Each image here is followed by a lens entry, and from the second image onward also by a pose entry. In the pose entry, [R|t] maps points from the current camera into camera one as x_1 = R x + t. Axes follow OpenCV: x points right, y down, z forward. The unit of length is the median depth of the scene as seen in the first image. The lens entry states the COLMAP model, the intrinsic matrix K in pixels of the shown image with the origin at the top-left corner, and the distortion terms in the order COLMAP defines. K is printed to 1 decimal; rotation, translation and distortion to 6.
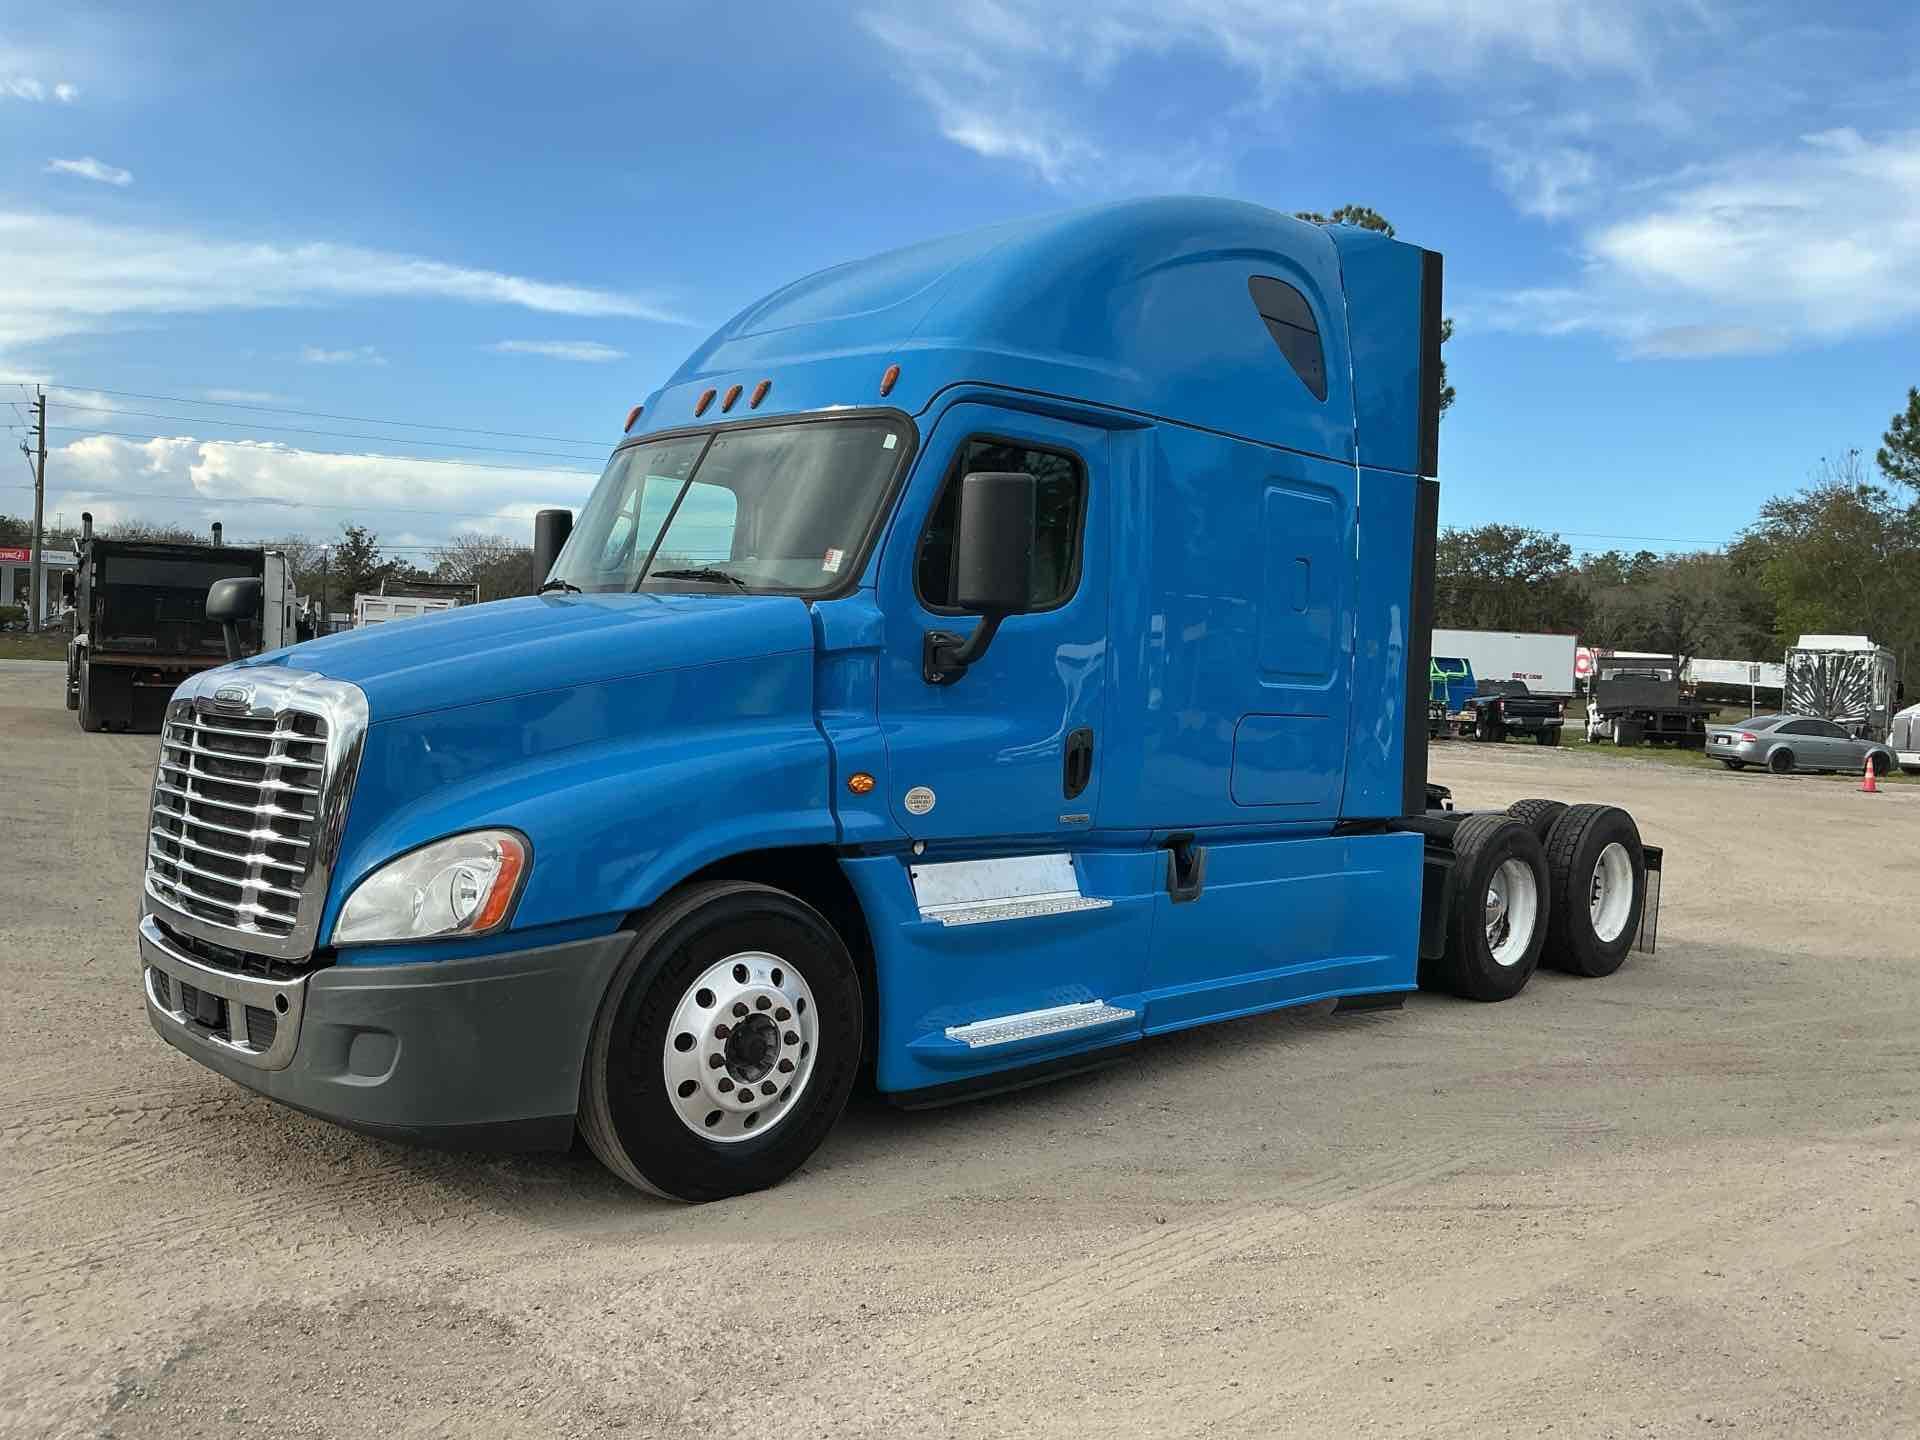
lens RADIAL K [[1597.3, 0, 960.0], [0, 1597.3, 720.0], [0, 0, 1]] dist [0.125237, -0.267876]
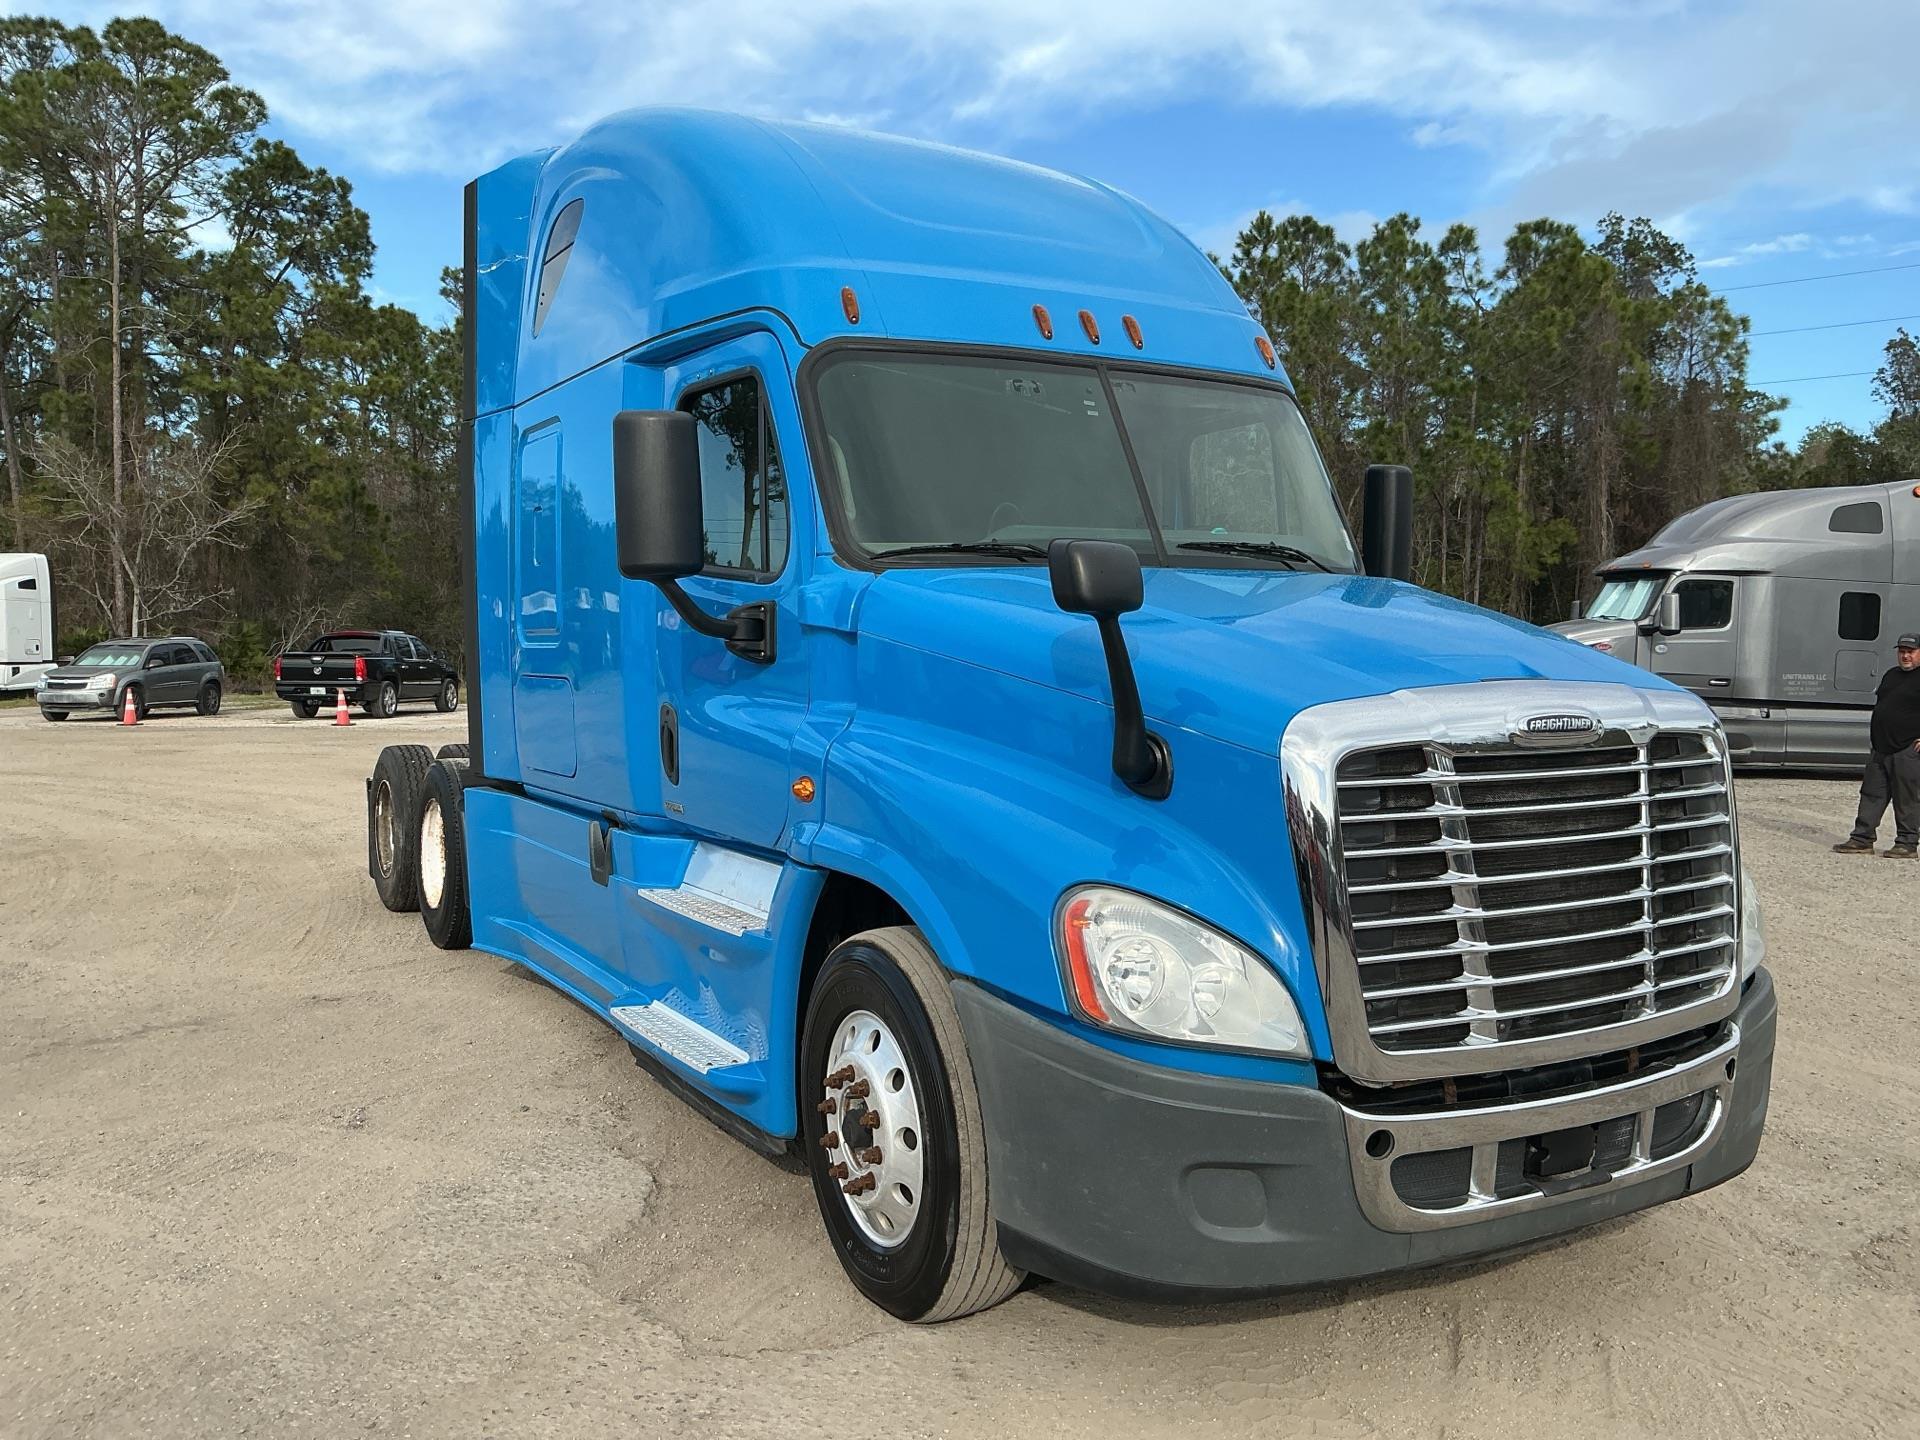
lens RADIAL K [[1595.6, 0, 960.0], [0, 1595.6, 720.0], [0, 0, 1]] dist [0.059769, -0.106906]
pose [[0.257030, -0.087450, 0.962439, -1.013402], [0.033787, 0.996102, 0.081486, -0.071003], [-0.965813, 0.011574, 0.258982, 0.893380]]
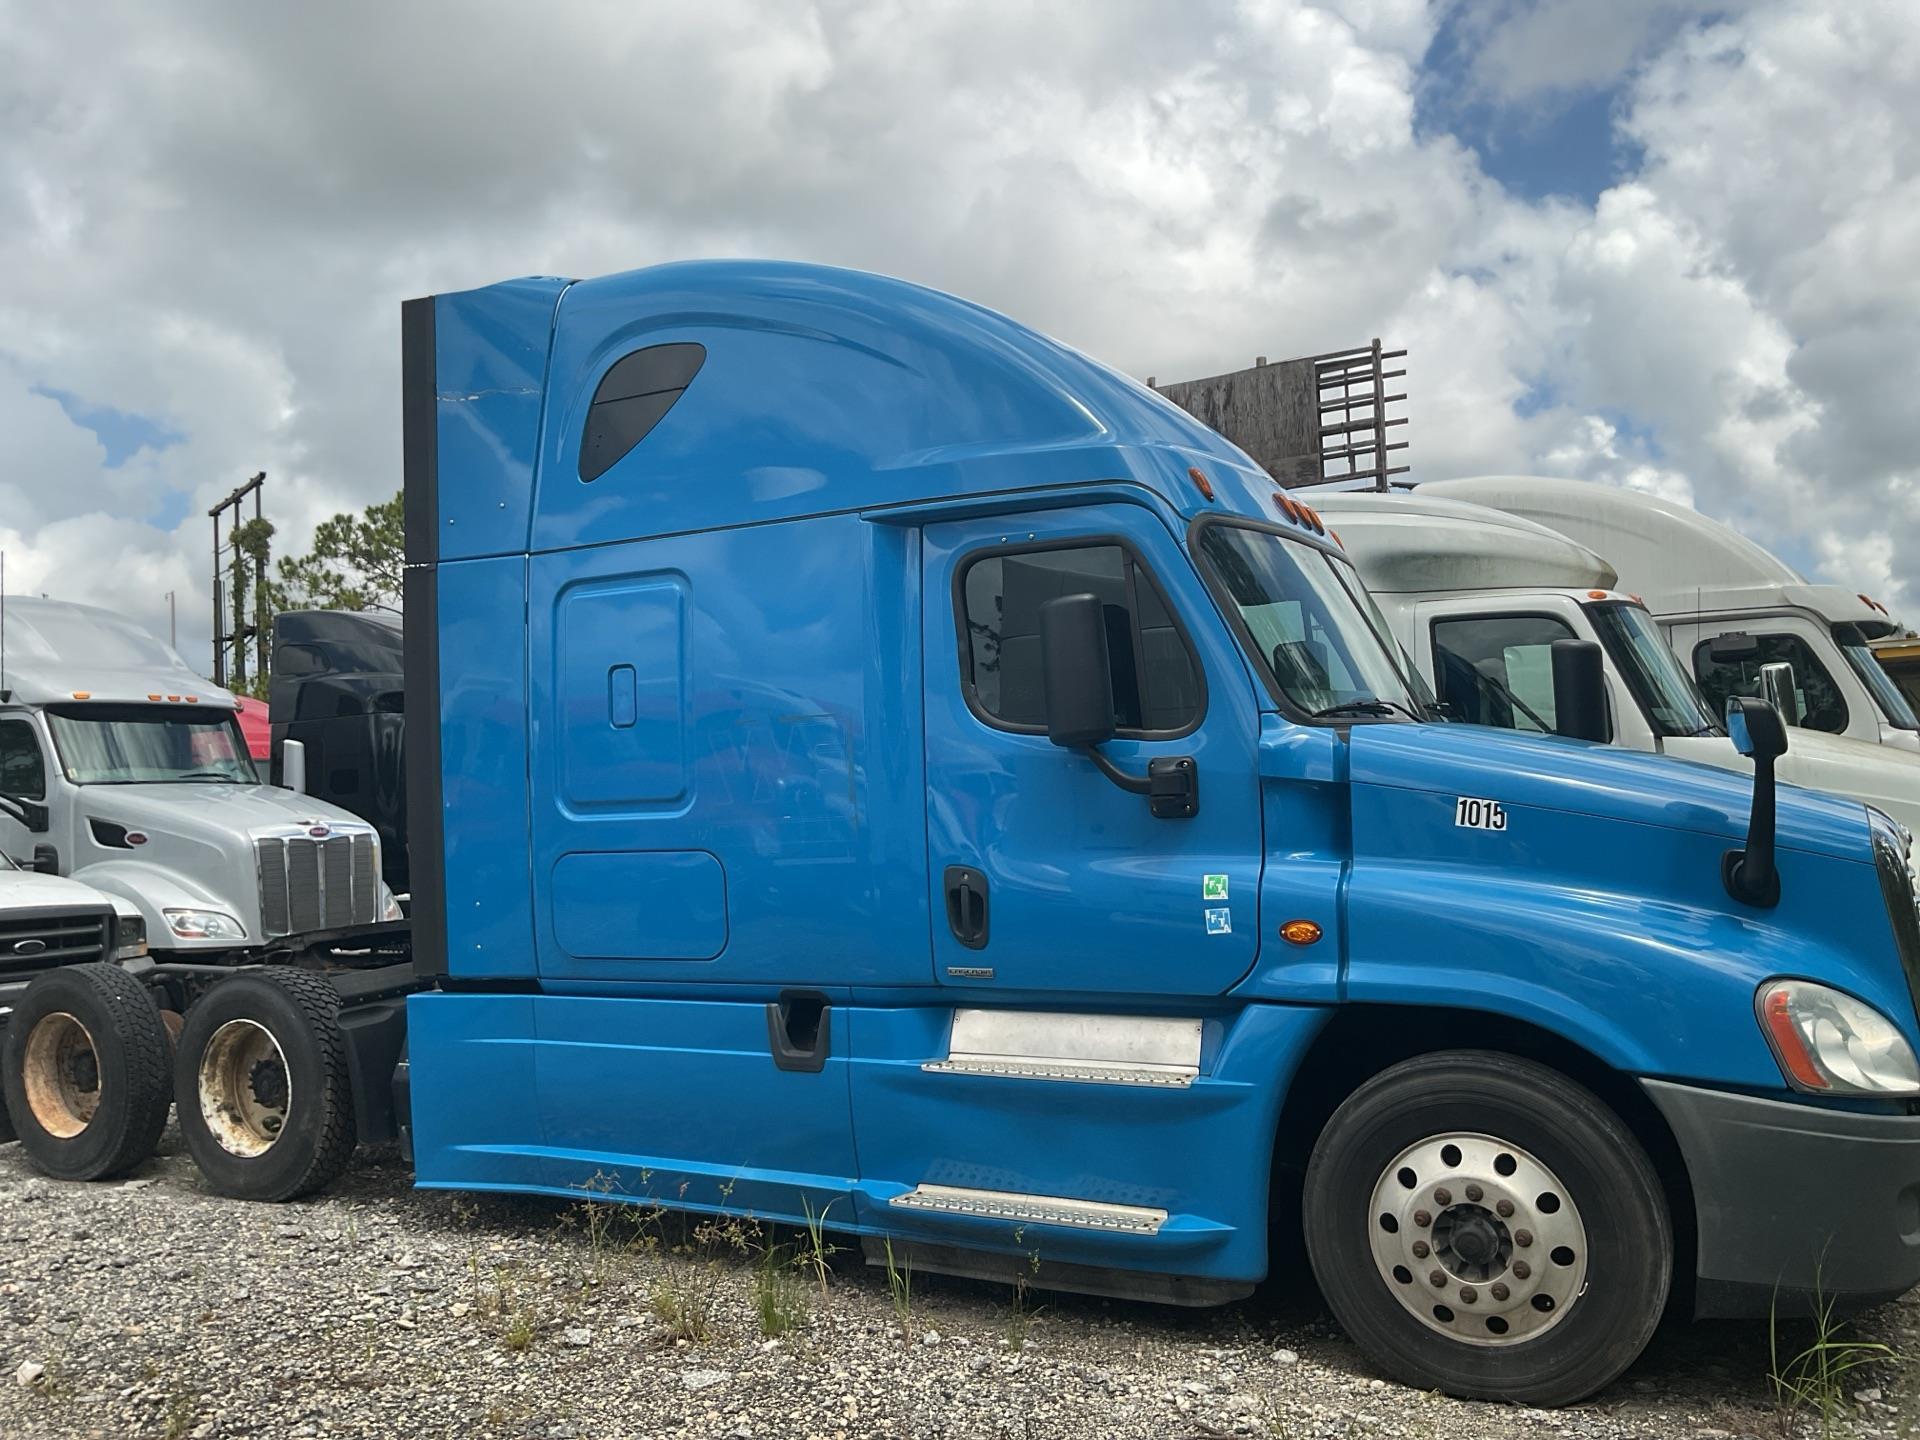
lens RADIAL K [[1598.7, 0, 922.0], [0, 1598.7, 717.4], [0, 0, 1]] dist [0.116322, -0.241307]
pose [[-0.287706, 0.014187, 0.957614, -1.026952], [0.045394, 0.998968, -0.001161, -0.094196], [-0.956642, 0.043136, -0.288054, 1.563047]]
